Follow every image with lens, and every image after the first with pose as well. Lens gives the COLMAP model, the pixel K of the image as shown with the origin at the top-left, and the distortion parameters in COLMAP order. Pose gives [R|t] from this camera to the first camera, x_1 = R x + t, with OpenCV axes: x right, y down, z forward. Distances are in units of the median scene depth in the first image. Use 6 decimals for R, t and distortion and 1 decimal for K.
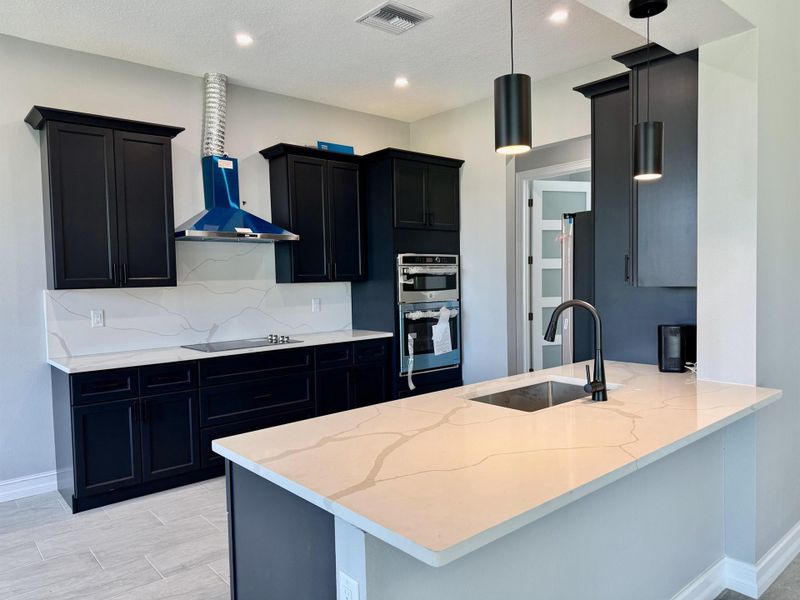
lens RADIAL K [[568.3, 0, 400.0], [0, 568.3, 300.0], [0, 0, 1]] dist [0.119290, -0.185394]
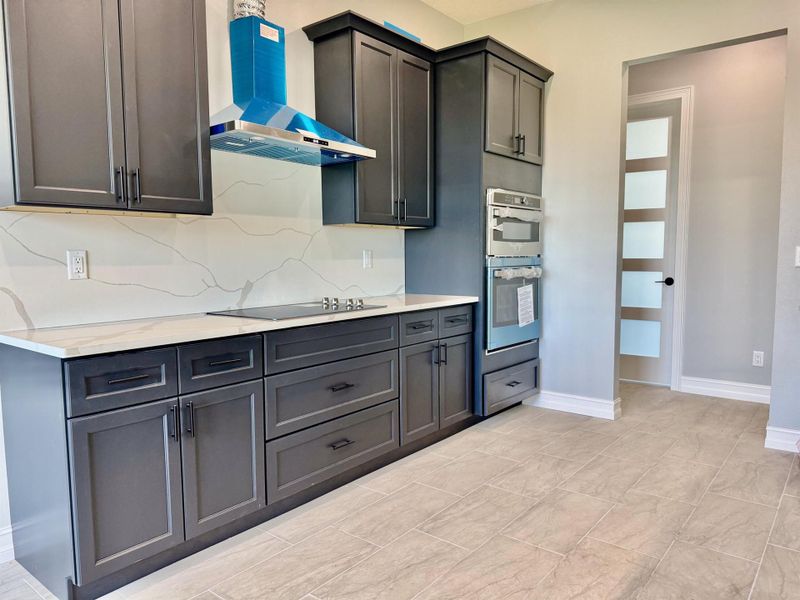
lens RADIAL K [[576.1, 0, 400.0], [0, 576.1, 300.0], [0, 0, 1]] dist [0.057327, -0.055527]
pose [[0.982893, 0.000032, 0.184179, -0.260612], [-0.006692, 0.999346, 0.035539, 0.037429], [-0.184057, -0.036164, 0.982250, 0.297401]]
